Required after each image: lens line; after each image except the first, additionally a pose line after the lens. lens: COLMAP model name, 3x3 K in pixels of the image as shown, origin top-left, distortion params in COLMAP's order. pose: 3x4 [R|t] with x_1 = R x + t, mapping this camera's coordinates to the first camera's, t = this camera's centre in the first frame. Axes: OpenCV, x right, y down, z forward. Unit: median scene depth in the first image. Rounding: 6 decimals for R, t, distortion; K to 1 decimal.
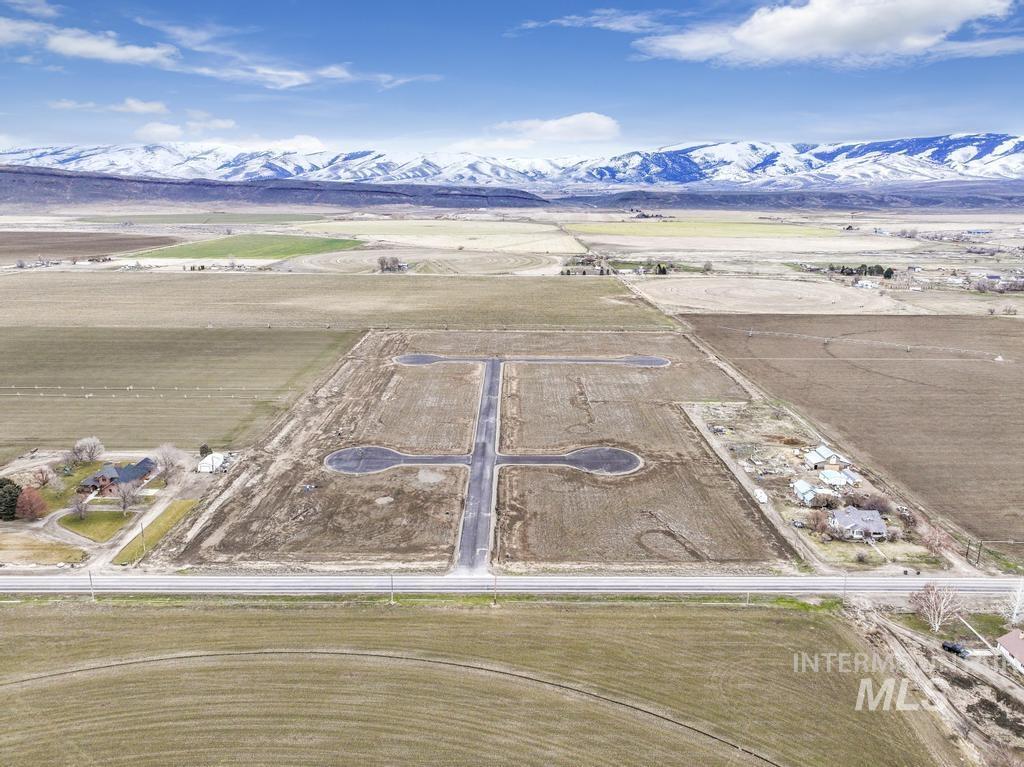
lens RADIAL K [[733.5, 0, 516.0], [0, 733.5, 381.9], [0, 0, 1]] dist [0.004121, 0.010480]
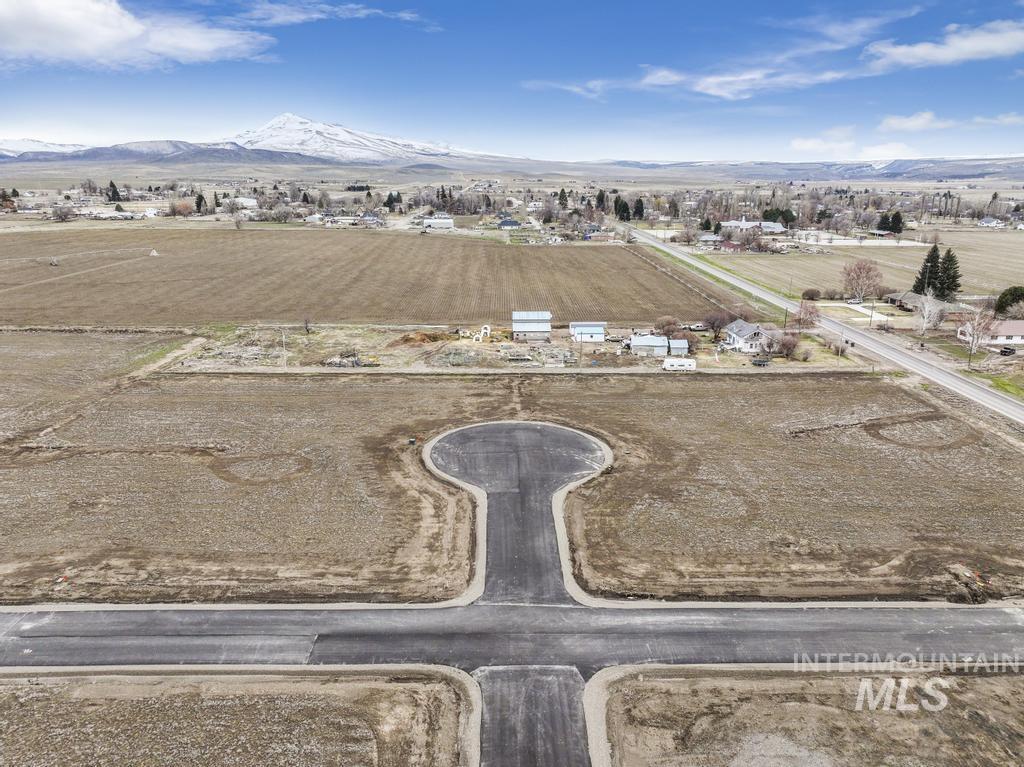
lens RADIAL K [[725.3, 0, 515.8], [0, 725.3, 383.1], [0, 0, 1]] dist [0.003398, 0.008552]
pose [[-0.008988, -0.289406, 0.957164, -0.174888], [0.246808, 0.926947, 0.282587, -0.029507], [-0.969023, 0.238776, 0.063097, 0.663747]]
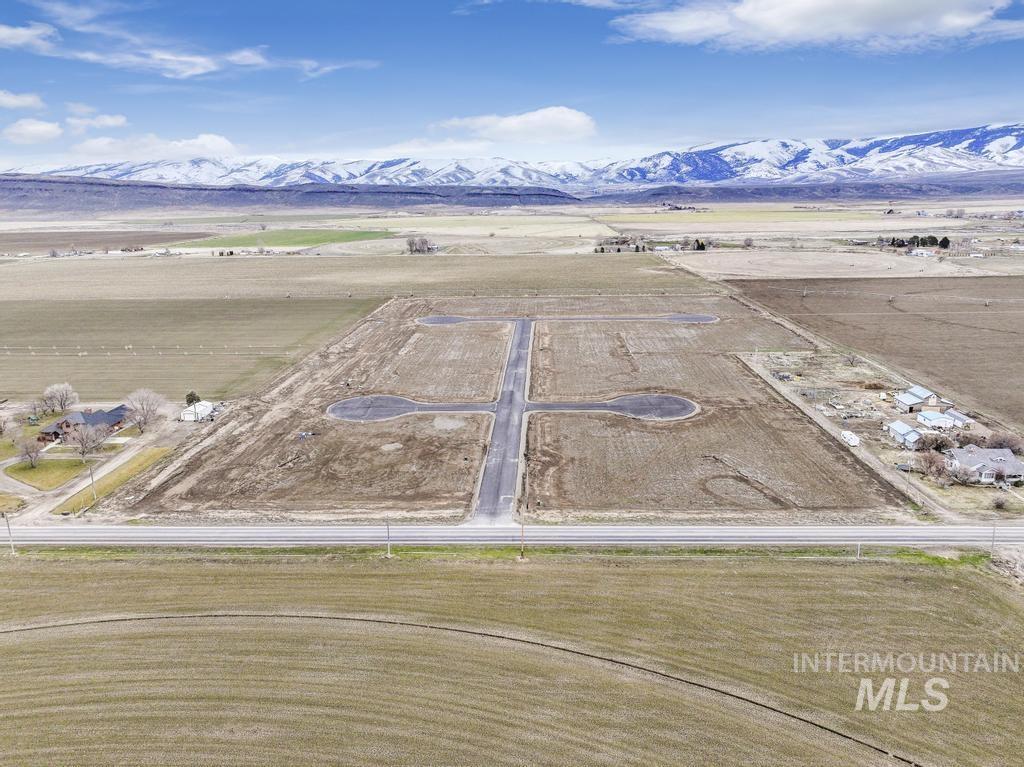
lens RADIAL K [[718.7, 0, 515.8], [0, 718.7, 378.4], [0, 0, 1]] dist [0.000551, 0.017779]
pose [[0.998788, -0.012453, -0.047608, 0.001278], [0.012154, 0.999905, -0.006576, 0.053801], [0.047685, 0.005989, 0.998844, 0.111347]]
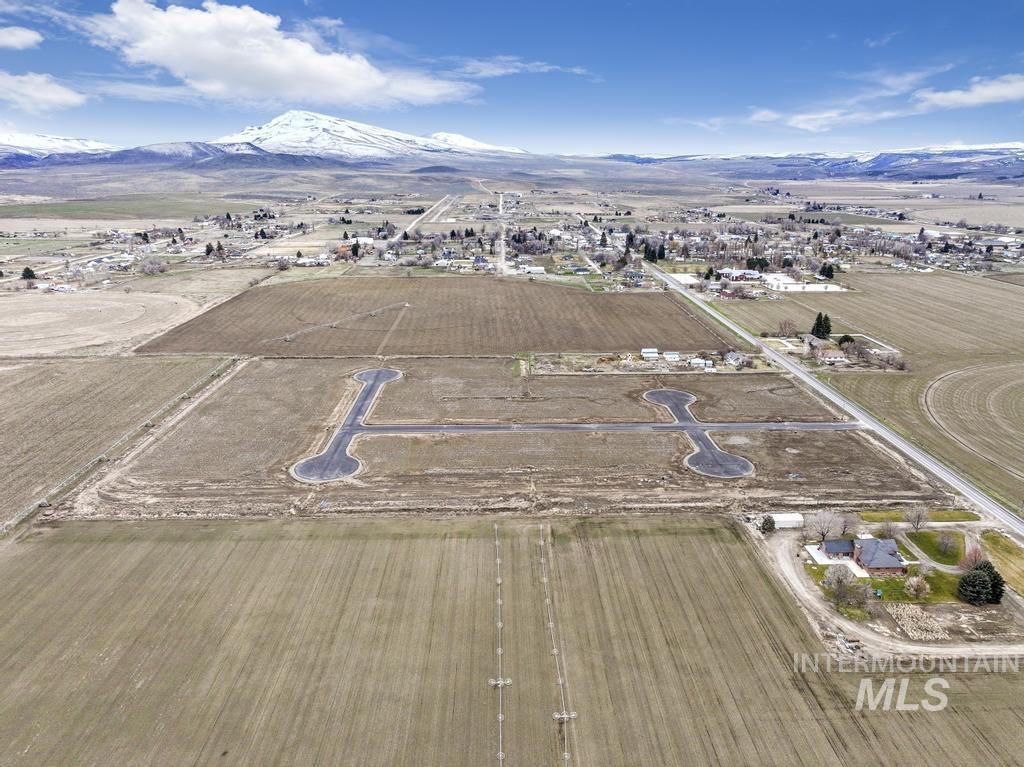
lens RADIAL K [[717.4, 0, 515.4], [0, 717.4, 385.8], [0, 0, 1]] dist [0.004204, 0.006111]
pose [[-0.017110, -0.309658, 0.950694, -0.843486], [0.252431, 0.918693, 0.303778, -0.293181], [-0.967464, 0.245183, 0.062448, 0.826222]]
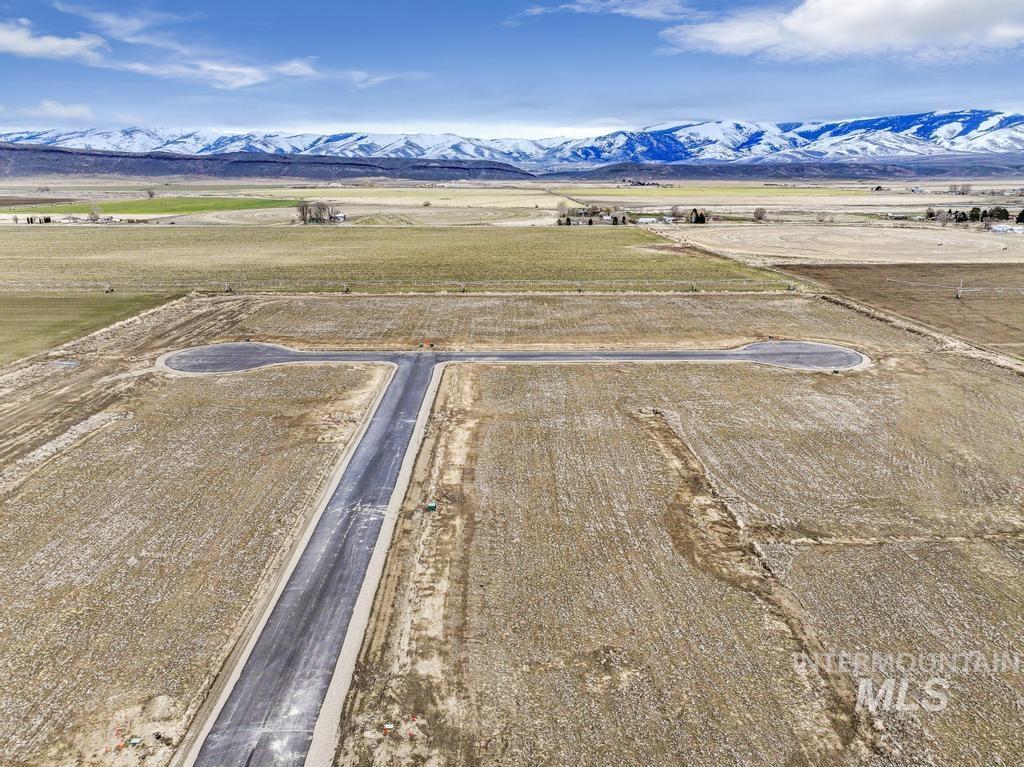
lens RADIAL K [[718.7, 0, 515.8], [0, 718.7, 378.4], [0, 0, 1]] dist [0.000551, 0.017779]
pose [[0.999768, -0.013460, 0.016814, 0.015610], [0.013118, 0.999708, 0.020295, -0.027546], [-0.017082, -0.020070, 0.999653, 0.664819]]
